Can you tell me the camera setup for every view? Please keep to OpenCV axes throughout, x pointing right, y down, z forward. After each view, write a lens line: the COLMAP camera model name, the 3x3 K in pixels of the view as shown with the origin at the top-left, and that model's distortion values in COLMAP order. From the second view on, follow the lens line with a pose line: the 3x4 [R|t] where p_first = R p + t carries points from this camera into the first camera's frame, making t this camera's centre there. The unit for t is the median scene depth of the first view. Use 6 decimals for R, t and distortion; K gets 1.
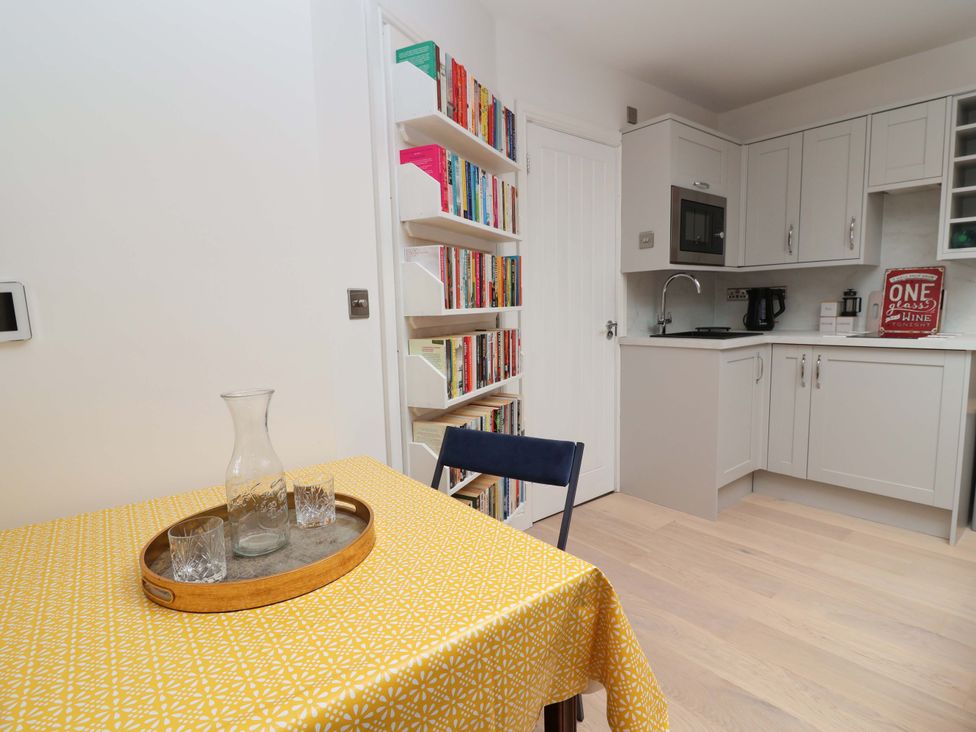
lens RADIAL K [[510.6, 0, 486.8], [0, 510.6, 368.3], [0, 0, 1]] dist [-0.000376, -0.013852]
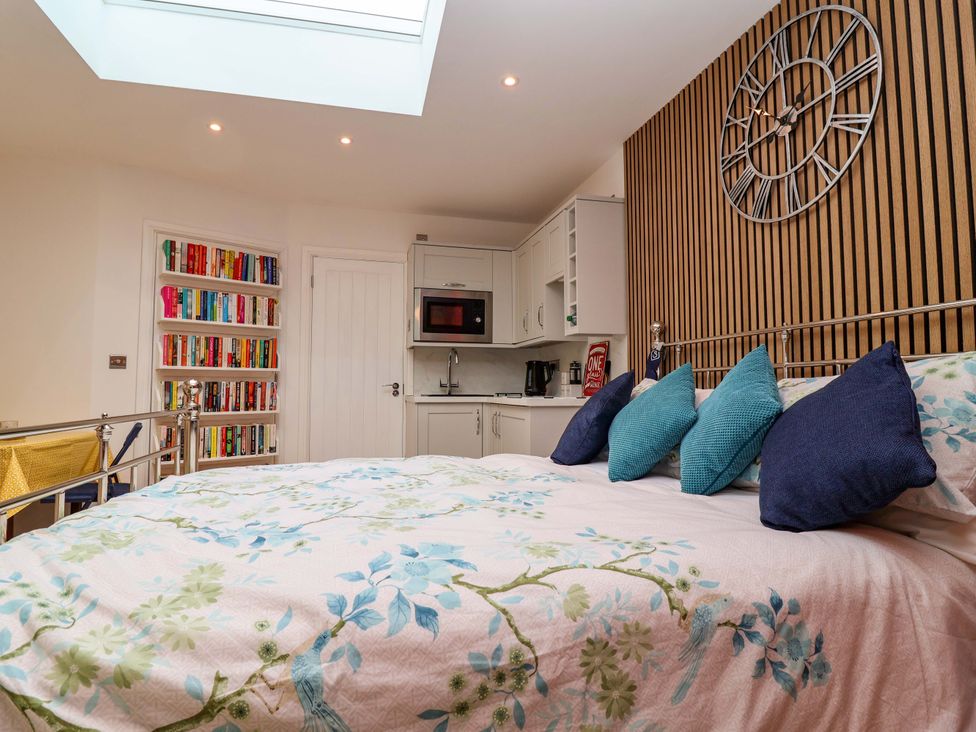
lens RADIAL K [[510.6, 0, 491.7], [0, 510.6, 363.9], [0, 0, 1]] dist [-0.000376, -0.013852]
pose [[0.916138, 0.006415, -0.400812, 1.109930], [-0.072775, 0.985918, -0.150562, 0.048178], [0.394202, 0.167104, 0.903704, -0.165094]]
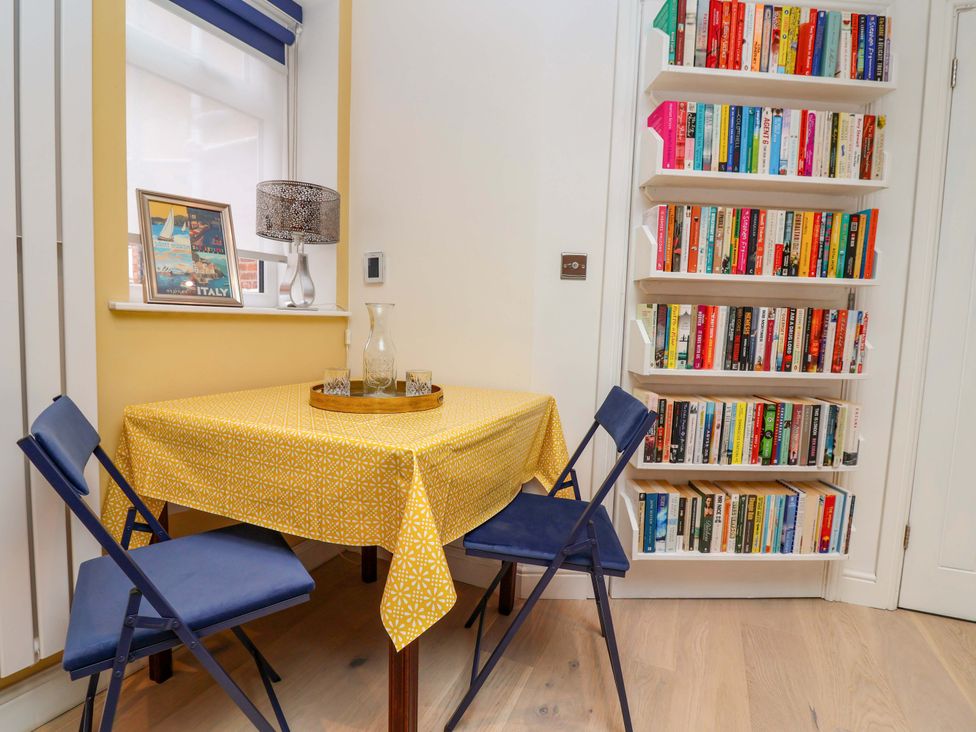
lens RADIAL K [[510.6, 0, 483.8], [0, 510.6, 365.6], [0, 0, 1]] dist [-0.000376, -0.013852]
pose [[0.460785, 0.120511, -0.879292, 0.375807], [-0.151525, 0.986874, 0.055850, 0.032713], [0.874481, 0.107500, 0.472997, 0.167425]]
